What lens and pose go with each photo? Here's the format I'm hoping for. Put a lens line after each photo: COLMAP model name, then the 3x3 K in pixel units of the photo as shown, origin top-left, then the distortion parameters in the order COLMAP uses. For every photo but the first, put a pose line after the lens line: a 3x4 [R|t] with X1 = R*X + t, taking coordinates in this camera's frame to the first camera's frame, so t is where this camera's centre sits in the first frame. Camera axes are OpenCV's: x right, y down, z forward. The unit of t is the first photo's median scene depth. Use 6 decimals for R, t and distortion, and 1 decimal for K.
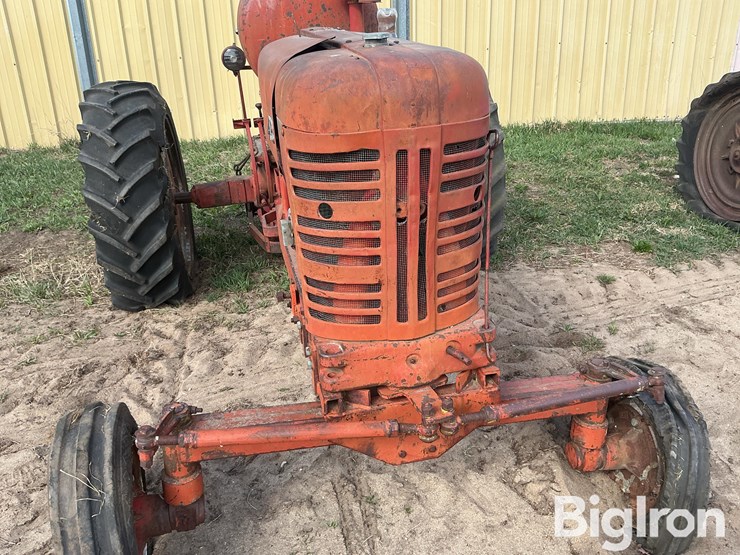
lens RADIAL K [[611.6, 0, 370.0], [0, 611.6, 277.5], [0, 0, 1]] dist [0.156696, -0.322214]
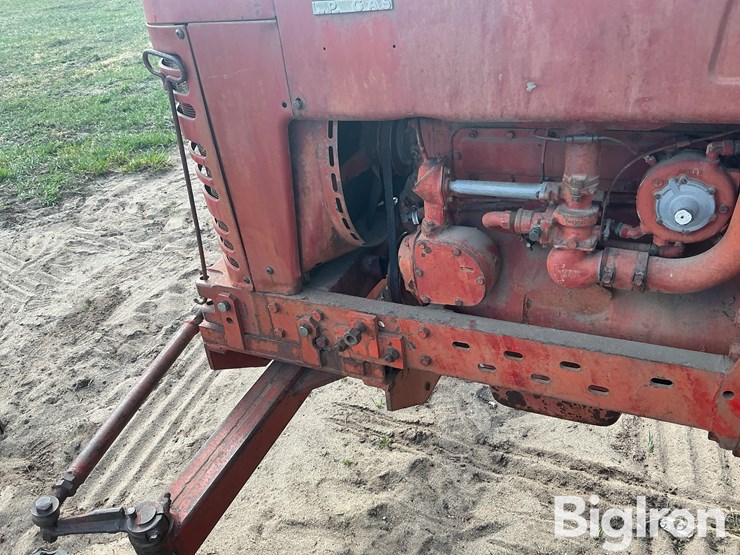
lens RADIAL K [[617.8, 0, 370.0], [0, 617.8, 277.5], [0, 0, 1]] dist [0.147688, -0.323538]
pose [[-0.611688, 0.490852, -0.620405, 0.343611], [-0.164755, 0.687994, 0.706768, -0.334922], [0.773753, 0.534536, -0.339967, 0.862031]]
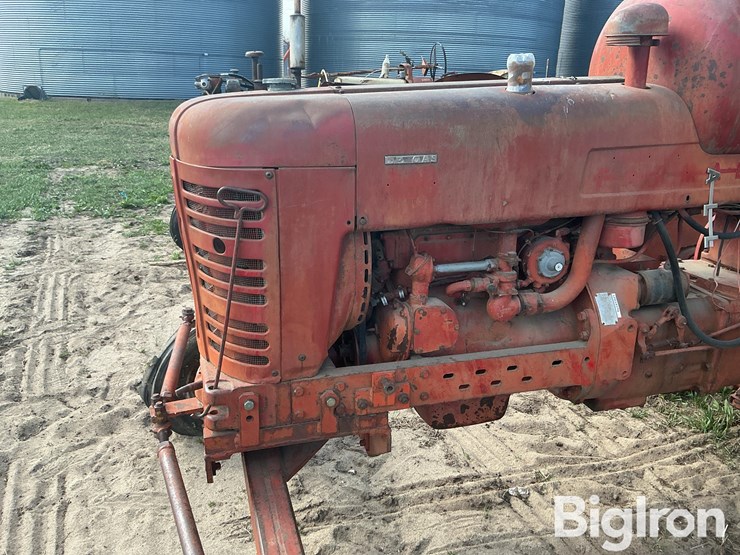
lens RADIAL K [[613.6, 0, 370.0], [0, 613.6, 280.9], [0, 0, 1]] dist [0.126032, -0.252128]
pose [[0.061515, 0.347687, -0.935591, 0.600937], [-0.390033, 0.871207, 0.298116, -0.253610], [0.918744, 0.346572, 0.189202, 0.575465]]
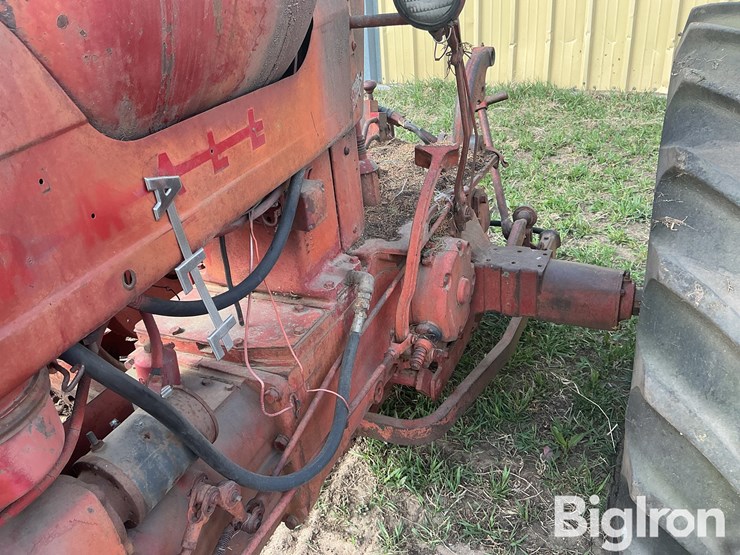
lens RADIAL K [[611.6, 0, 370.0], [0, 611.6, 277.5], [0, 0, 1]] dist [0.156696, -0.322214]
pose [[0.791925, 0.262025, -0.551542, 0.195242], [-0.178278, 0.963112, 0.201575, -0.323592], [0.584014, -0.061304, 0.809425, 0.830420]]
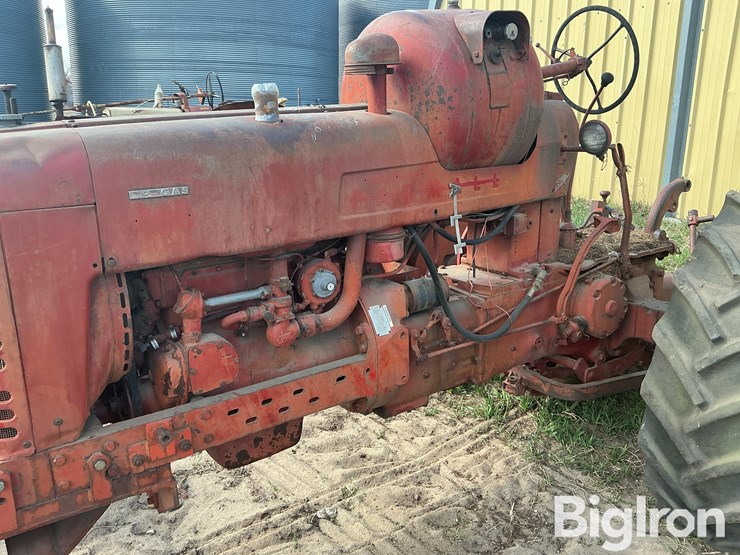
lens RADIAL K [[611.6, 0, 370.0], [0, 611.6, 277.5], [0, 0, 1]] dist [0.156696, -0.322214]
pose [[0.373813, 0.280833, -0.883966, 0.601843], [-0.350569, 0.925139, 0.145665, -0.270218], [0.858699, 0.255440, 0.444281, 0.611570]]
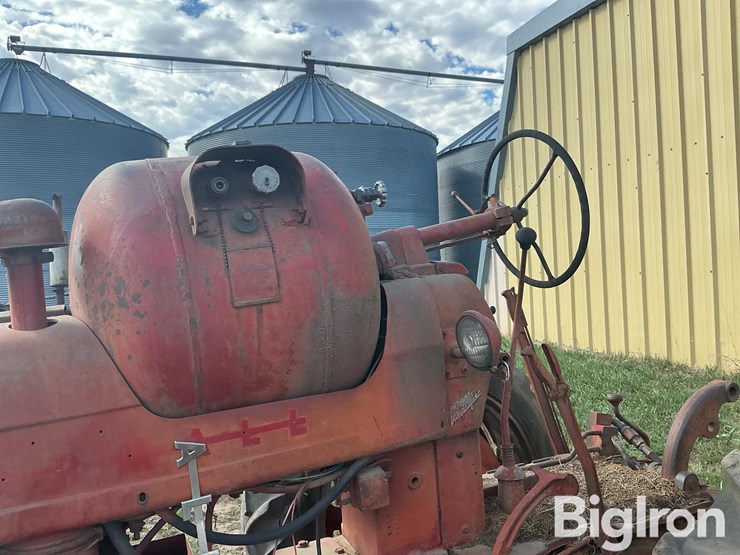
lens RADIAL K [[617.8, 0, 370.0], [0, 617.8, 277.5], [0, 0, 1]] dist [0.147688, -0.323538]
pose [[0.189120, 0.042256, -0.981044, 0.392929], [-0.308680, 0.950985, -0.018544, -0.423113], [0.932175, 0.306336, 0.192894, 0.972258]]
